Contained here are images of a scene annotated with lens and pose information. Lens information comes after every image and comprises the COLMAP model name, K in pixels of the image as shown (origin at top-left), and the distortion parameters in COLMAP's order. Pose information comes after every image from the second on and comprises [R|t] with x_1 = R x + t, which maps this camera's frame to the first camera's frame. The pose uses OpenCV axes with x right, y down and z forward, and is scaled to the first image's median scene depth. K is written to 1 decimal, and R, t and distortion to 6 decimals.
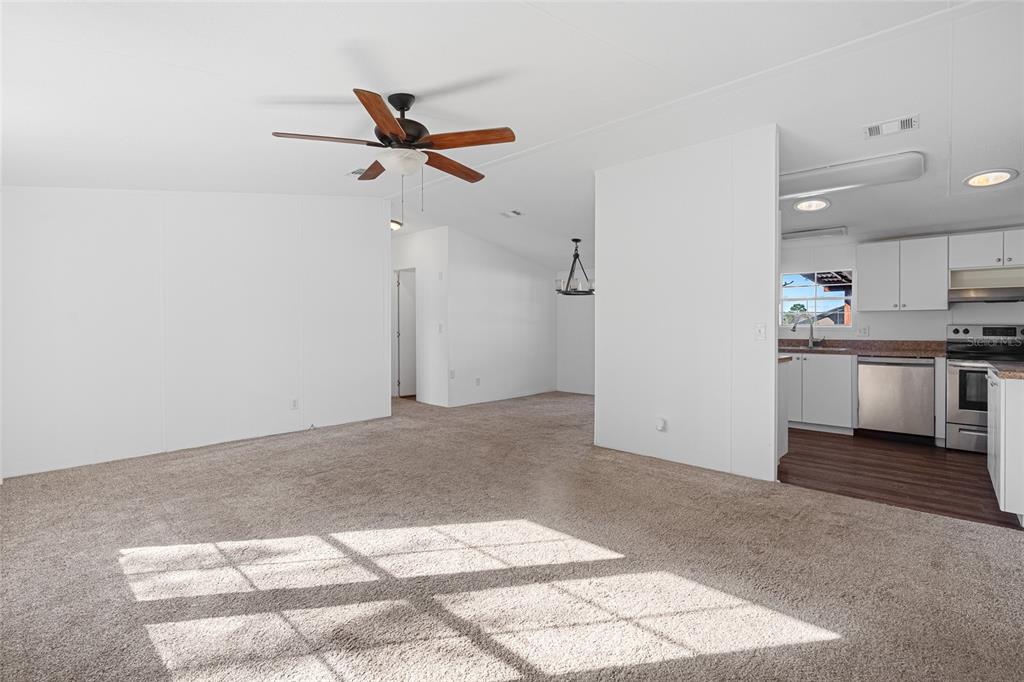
lens RADIAL K [[466.7, 0, 511.2], [0, 466.7, 334.1], [0, 0, 1]] dist [-0.018702, -0.000865]
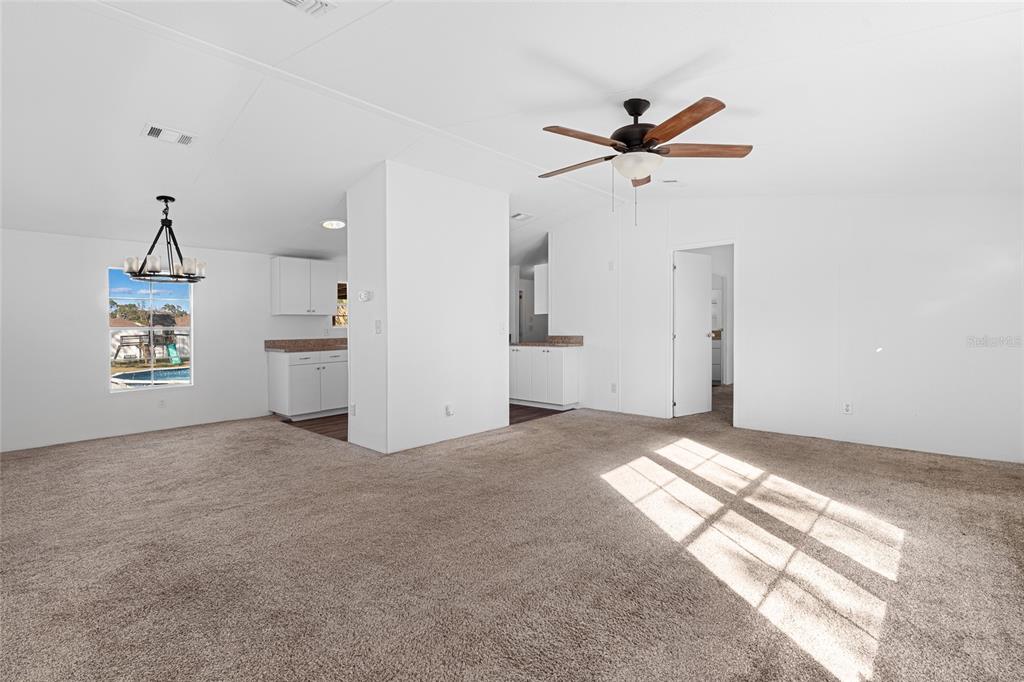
lens RADIAL K [[466.7, 0, 510.7], [0, 466.7, 332.2], [0, 0, 1]] dist [-0.018702, -0.000865]
pose [[0.010819, -0.013628, 0.999849, -1.231917], [0.028136, 0.999515, 0.013319, -0.014812], [-0.999546, 0.027988, 0.011197, 1.221628]]
